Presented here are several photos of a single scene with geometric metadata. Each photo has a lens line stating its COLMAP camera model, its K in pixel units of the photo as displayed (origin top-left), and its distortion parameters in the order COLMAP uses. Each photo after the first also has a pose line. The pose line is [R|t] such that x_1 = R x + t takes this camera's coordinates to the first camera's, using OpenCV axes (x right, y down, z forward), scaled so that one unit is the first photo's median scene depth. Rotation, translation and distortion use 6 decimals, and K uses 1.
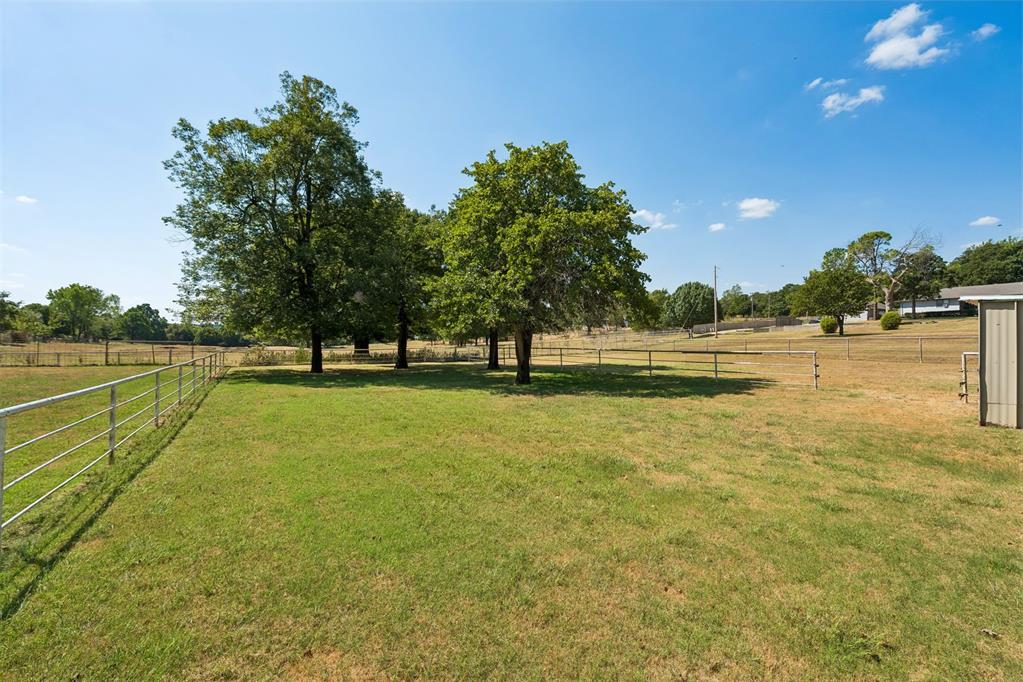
lens RADIAL K [[470.0, 0, 510.3], [0, 470.0, 341.0], [0, 0, 1]] dist [0.001435, 0.000496]
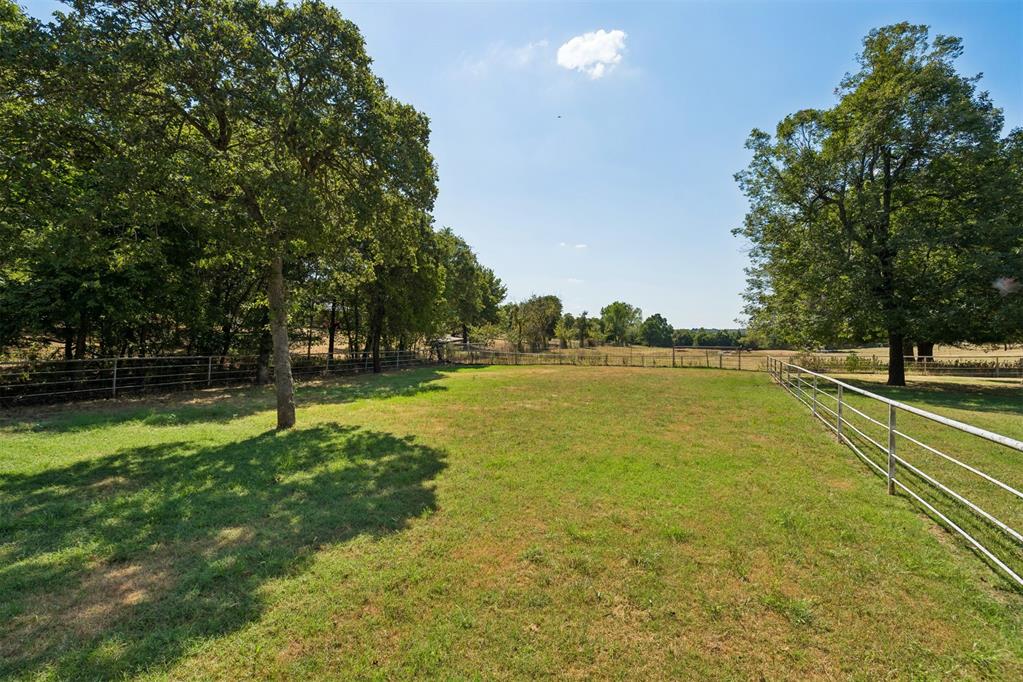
lens RADIAL K [[470.0, 0, 508.7], [0, 470.0, 343.4], [0, 0, 1]] dist [0.001435, 0.000496]
pose [[0.585682, -0.004779, -0.810527, -0.144894], [0.003093, 0.999989, -0.003661, -0.003883], [0.810535, -0.000363, 0.585690, -0.023313]]
